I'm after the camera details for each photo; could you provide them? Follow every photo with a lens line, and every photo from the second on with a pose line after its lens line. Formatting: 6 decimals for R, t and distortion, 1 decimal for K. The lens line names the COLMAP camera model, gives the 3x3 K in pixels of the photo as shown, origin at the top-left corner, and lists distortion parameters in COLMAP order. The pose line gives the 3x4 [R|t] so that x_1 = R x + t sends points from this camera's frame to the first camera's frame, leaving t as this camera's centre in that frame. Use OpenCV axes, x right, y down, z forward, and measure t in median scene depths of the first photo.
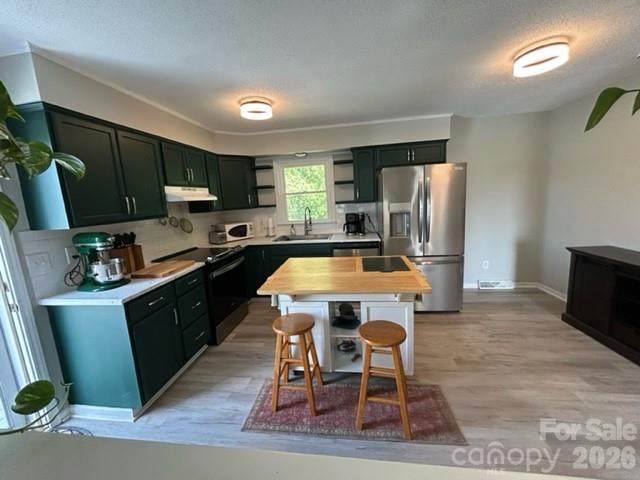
lens RADIAL K [[257.4, 0, 317.8], [0, 257.4, 240.5], [0, 0, 1]] dist [-0.002884, 0.000056]
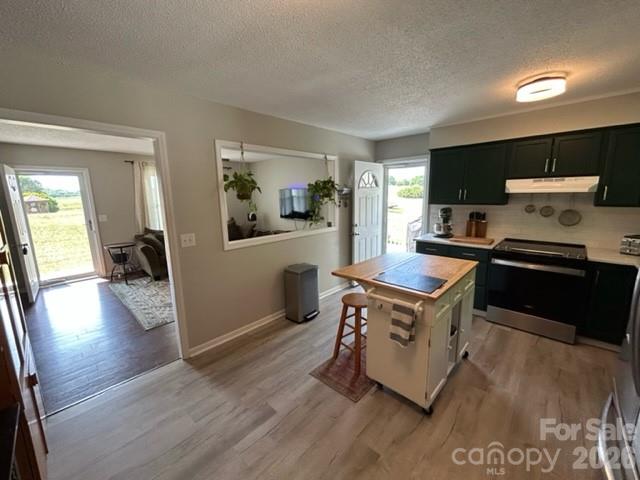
lens RADIAL K [[257.4, 0, 317.5], [0, 257.4, 236.6], [0, 0, 1]] dist [-0.002884, 0.000056]
pose [[-0.579436, 0.208203, -0.787975, 0.757556], [-0.078204, 0.948156, 0.308034, -0.210634], [0.811257, 0.240109, -0.533114, 0.791303]]
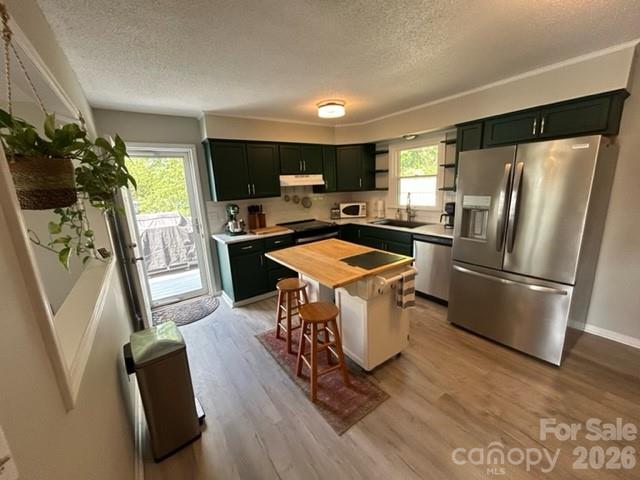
lens RADIAL K [[257.4, 0, 315.9], [0, 257.4, 239.1], [0, 0, 1]] dist [-0.002884, 0.000056]
pose [[0.676943, 0.182164, -0.713137, 0.540117], [-0.112308, 0.983108, 0.144517, -0.071814], [0.727416, -0.017739, 0.685967, 0.100381]]
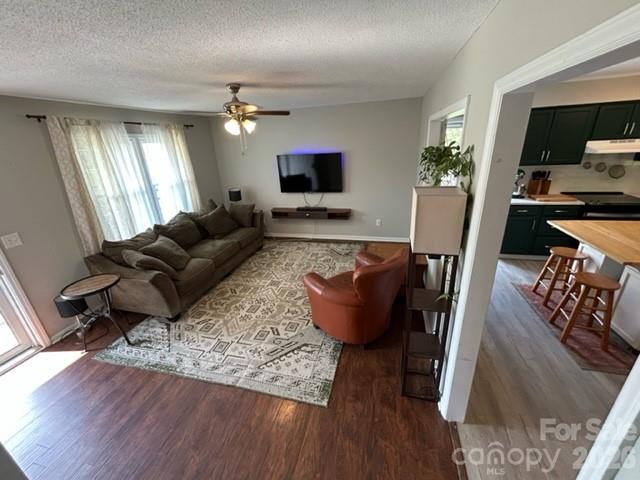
lens RADIAL K [[257.4, 0, 317.3], [0, 257.4, 237.9], [0, 0, 1]] dist [-0.002884, 0.000056]
pose [[-0.121121, 0.411147, -0.903486, 0.834285], [-0.098570, 0.900707, 0.423097, -0.147616], [0.987732, 0.140303, -0.068568, -0.215081]]
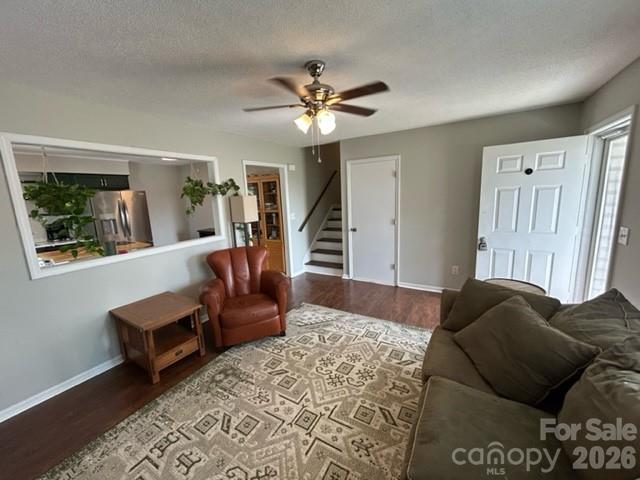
lens RADIAL K [[257.4, 0, 318.5], [0, 257.4, 237.6], [0, 0, 1]] dist [-0.002884, 0.000056]
pose [[0.396014, -0.113884, 0.911155, -0.601899], [0.168613, 0.984426, 0.049758, 0.134482], [-0.902631, 0.133928, 0.409049, -0.779484]]
